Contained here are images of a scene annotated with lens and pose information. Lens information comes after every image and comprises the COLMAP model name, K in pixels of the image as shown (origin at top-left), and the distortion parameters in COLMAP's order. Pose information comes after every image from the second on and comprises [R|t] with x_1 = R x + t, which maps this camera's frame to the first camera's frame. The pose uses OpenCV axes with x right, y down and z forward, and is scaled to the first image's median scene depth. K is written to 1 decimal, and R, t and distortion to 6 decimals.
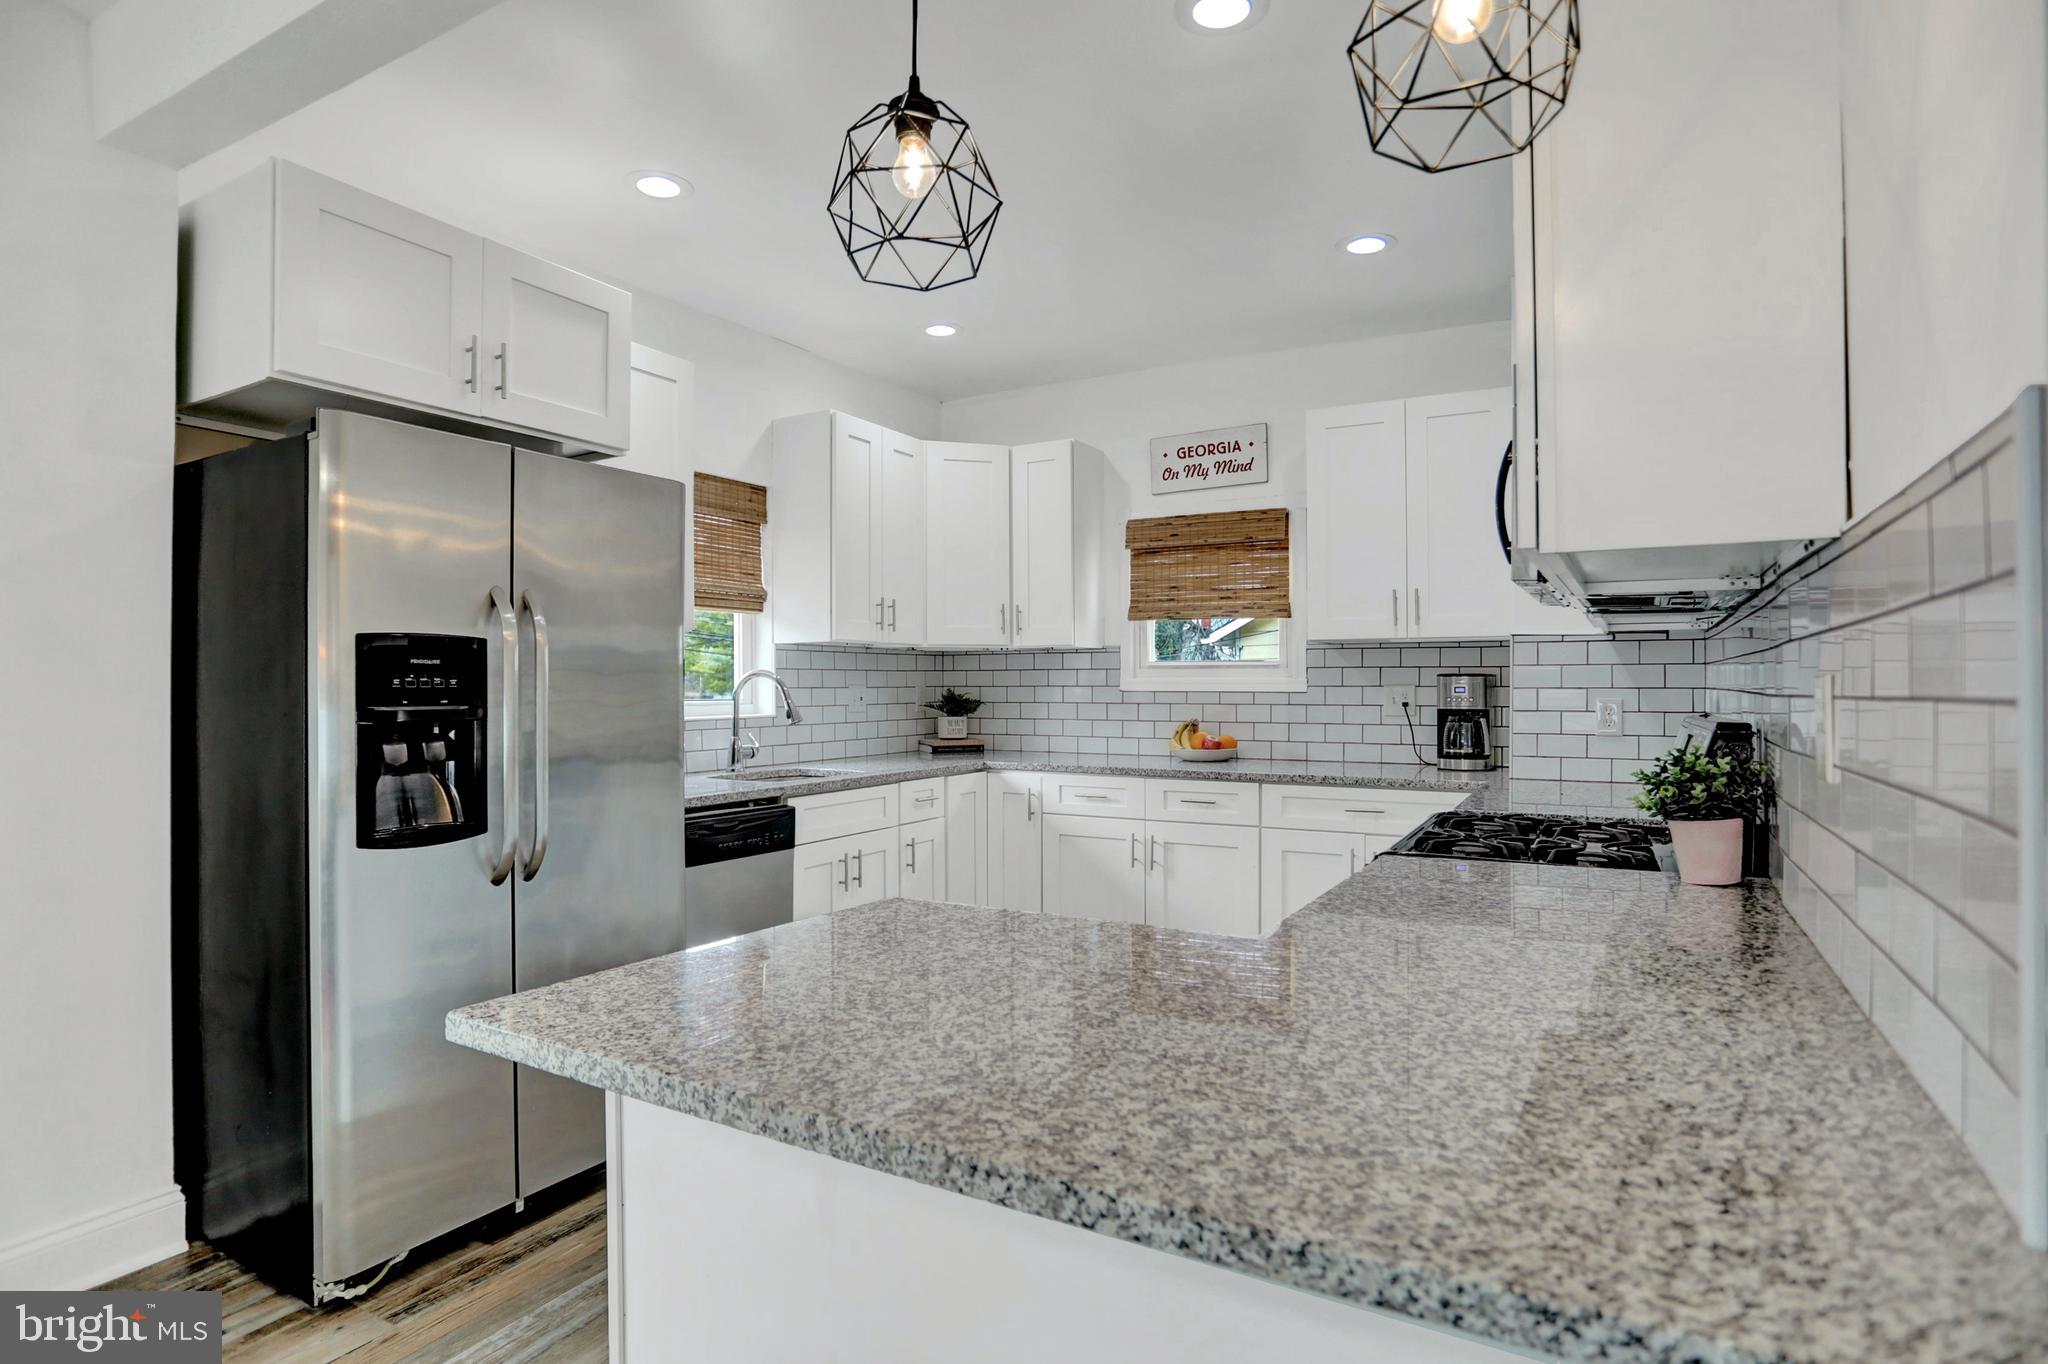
lens RADIAL K [[1075.9, 0, 1024.2], [0, 1075.9, 689.3], [0, 0, 1]] dist [-0.062742, 0.034411]
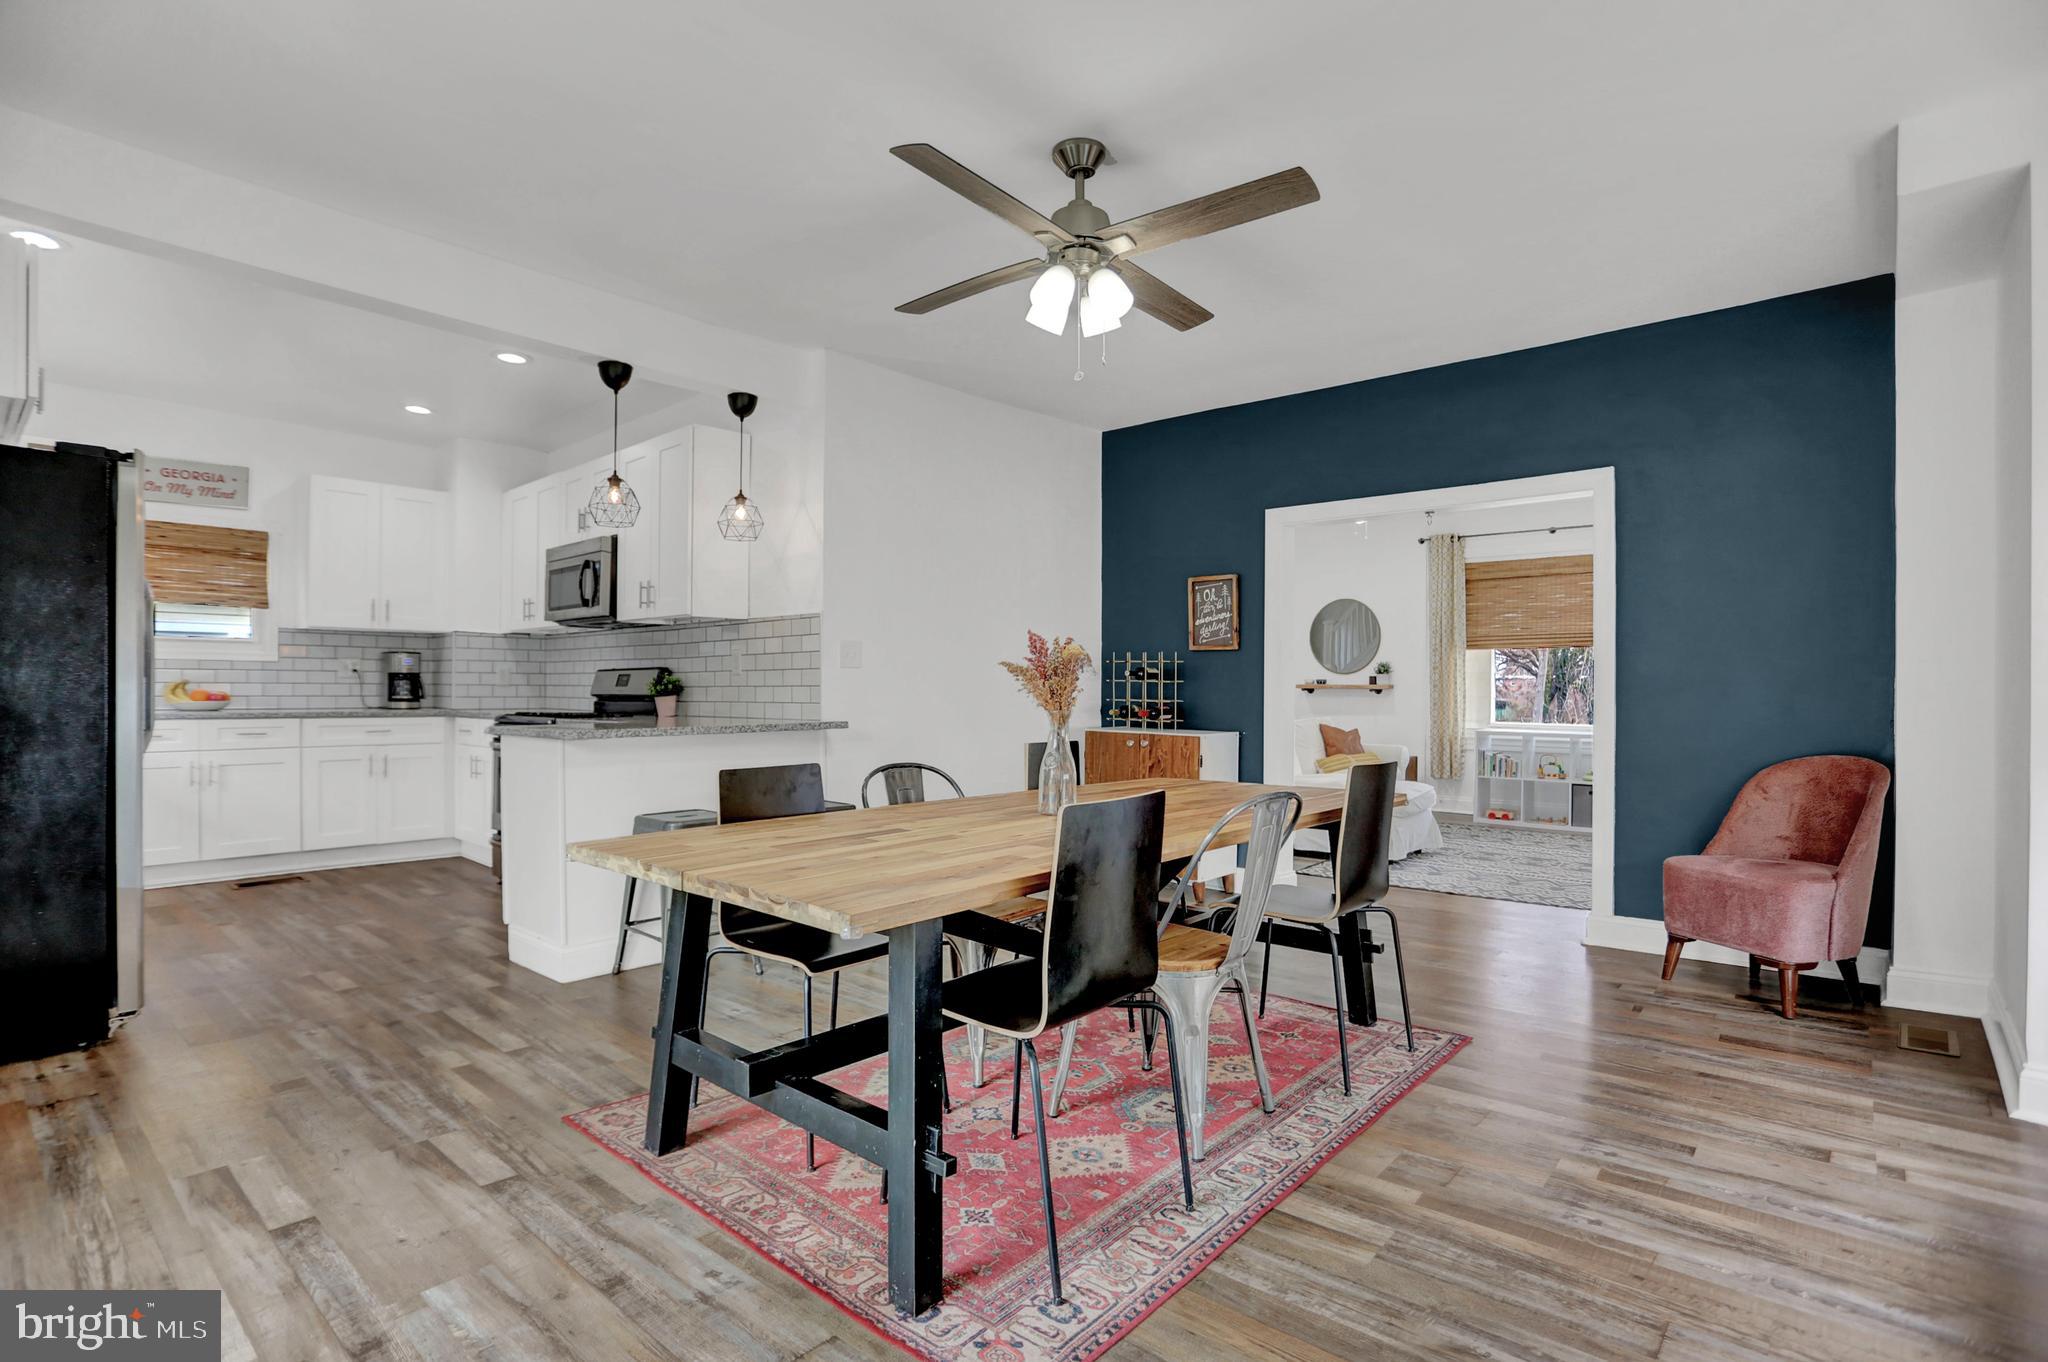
lens RADIAL K [[992.5, 0, 1021.7], [0, 992.5, 678.2], [0, 0, 1]] dist [-0.071738, 0.033303]
pose [[0.210731, 0.012119, 0.977469, -0.824484], [-0.001093, 0.999925, -0.012162, 0.041716], [-0.977543, 0.001494, 0.210729, -0.263270]]
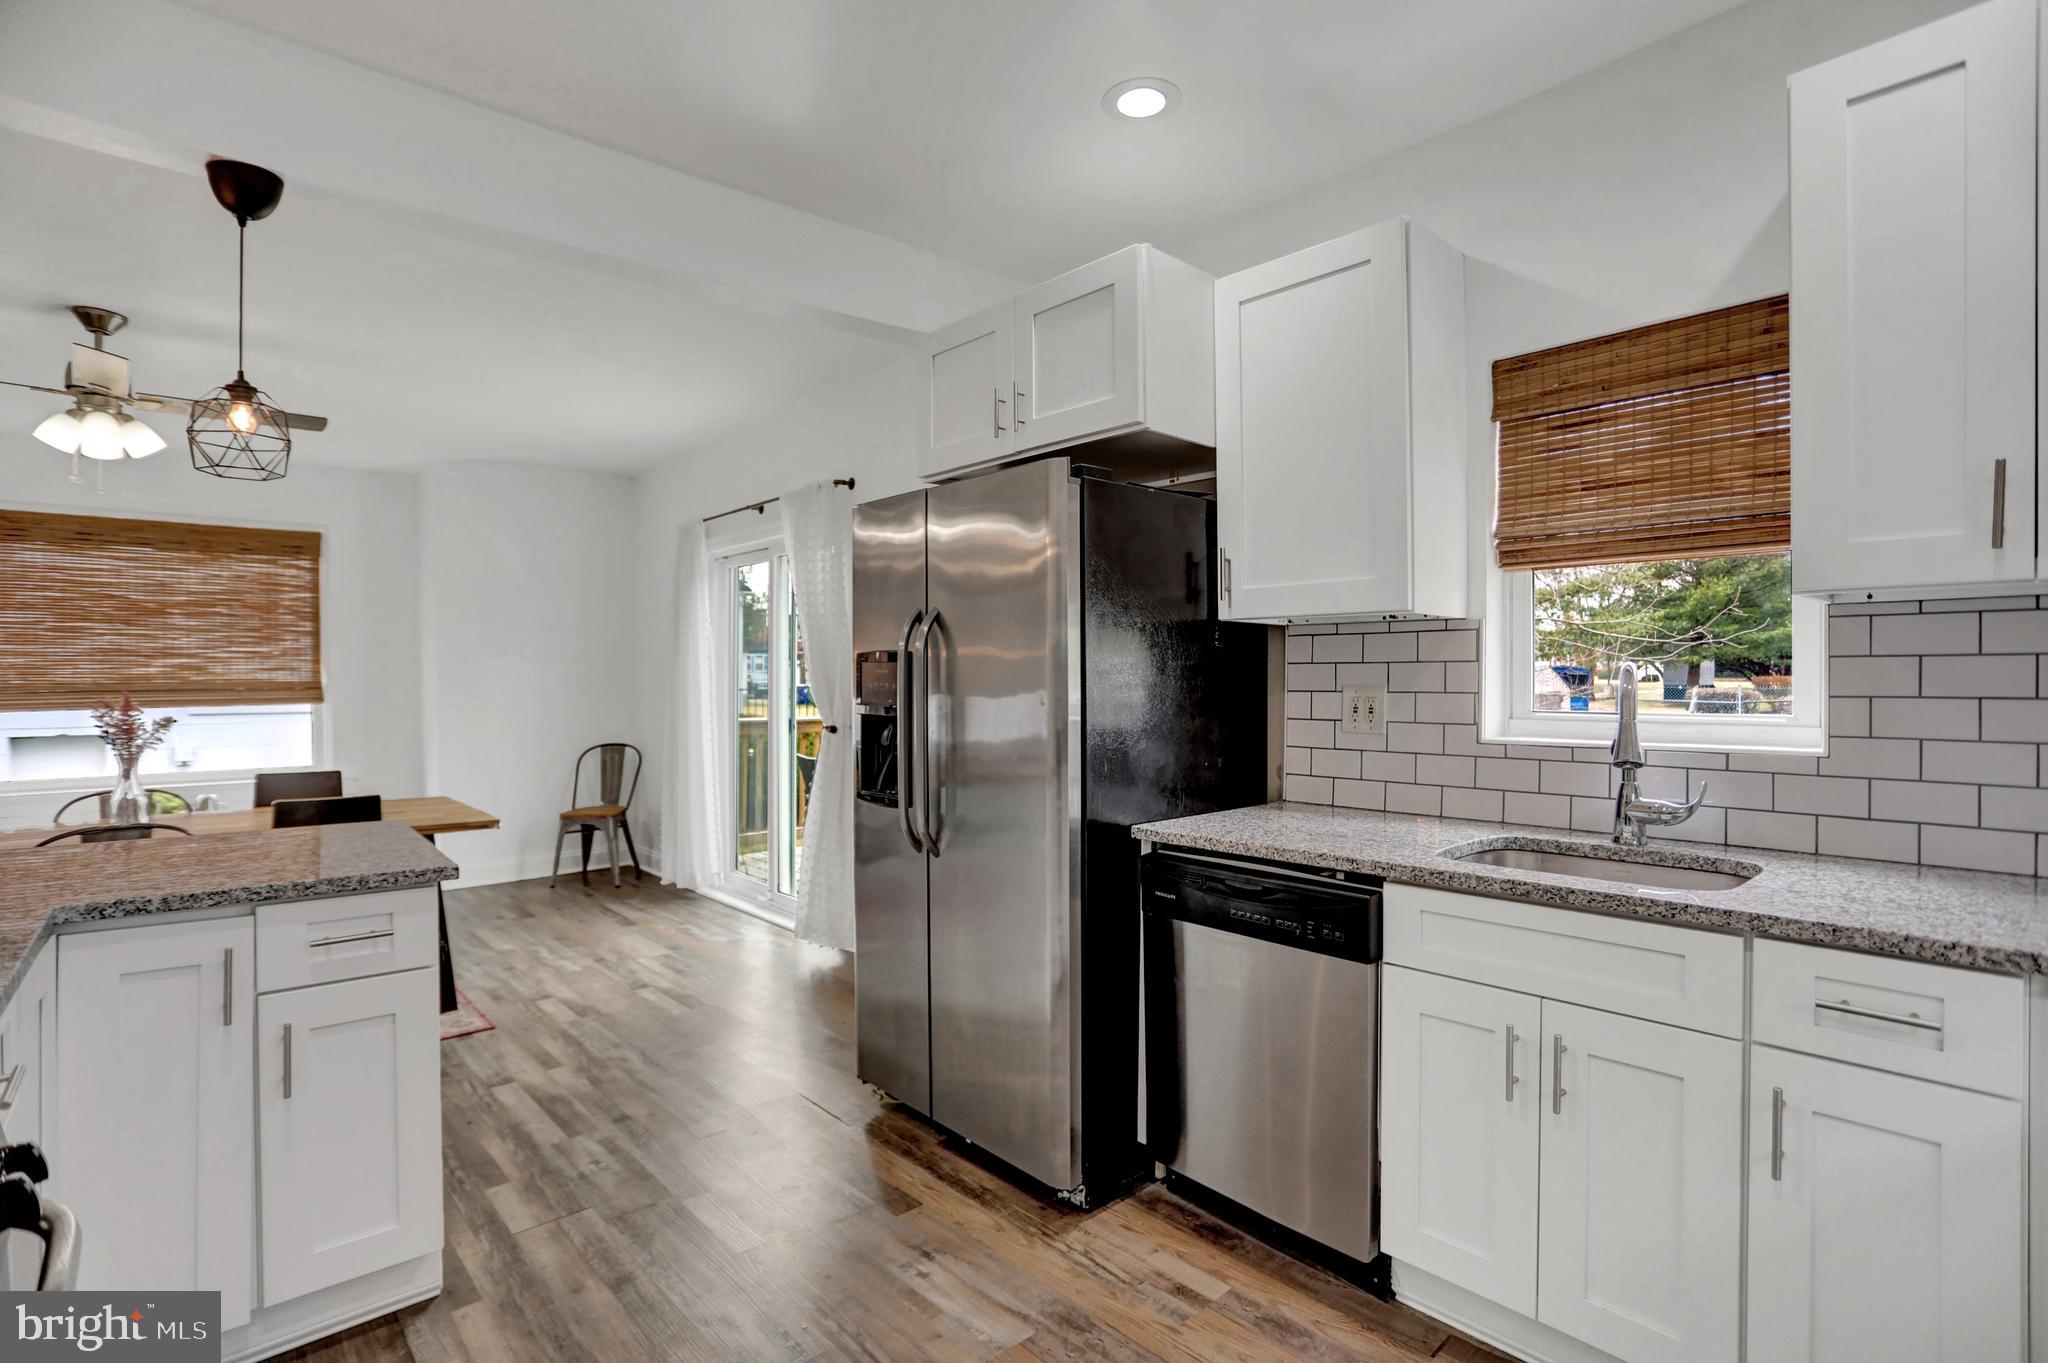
lens RADIAL K [[992.5, 0, 1021.7], [0, 992.5, 678.7], [0, 0, 1]] dist [-0.071738, 0.033303]
pose [[-0.325522, 0.008106, -0.945500, 0.294539], [0.000155, 0.999964, 0.008519, -0.013805], [0.945534, 0.002626, -0.325512, 0.799688]]
